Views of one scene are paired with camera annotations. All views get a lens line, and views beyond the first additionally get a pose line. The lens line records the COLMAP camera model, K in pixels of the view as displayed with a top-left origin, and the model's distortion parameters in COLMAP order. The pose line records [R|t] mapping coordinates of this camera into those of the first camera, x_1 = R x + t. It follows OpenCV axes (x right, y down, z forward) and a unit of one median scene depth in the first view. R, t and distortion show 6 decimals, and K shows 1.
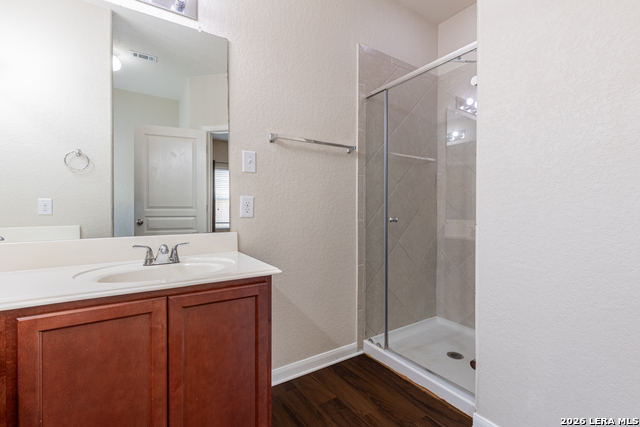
lens RADIAL K [[288.5, 0, 323.3], [0, 288.5, 212.5], [0, 0, 1]] dist [0.002971, -0.000317]
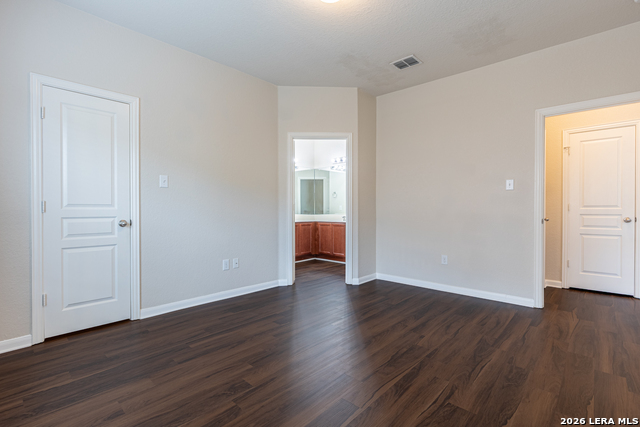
lens RADIAL K [[304.2, 0, 320.0], [0, 304.2, 213.5], [0, 0, 1]] dist [0.000667, 0.000089]
pose [[0.249199, 0.013206, -0.968362, 3.161052], [-0.006595, 0.999907, 0.011939, 0.009148], [0.968430, 0.003411, 0.249263, -0.457660]]
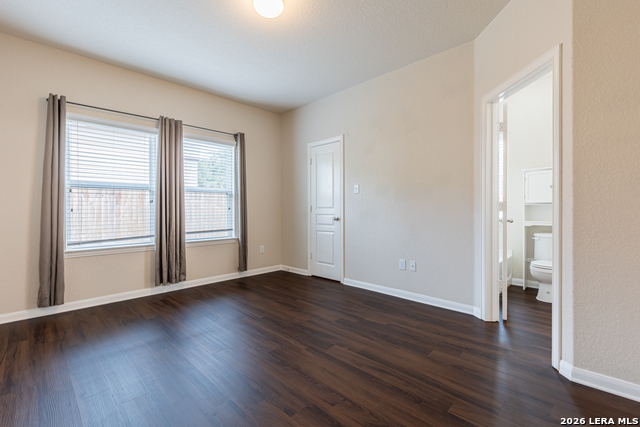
lens RADIAL K [[288.5, 0, 323.3], [0, 288.5, 212.5], [0, 0, 1]] dist [0.002971, -0.000317]
pose [[-0.976157, 0.006763, -0.216959, 1.890759], [0.002517, 0.999800, 0.019840, -0.012771], [0.217050, 0.018821, -0.975979, 1.357170]]
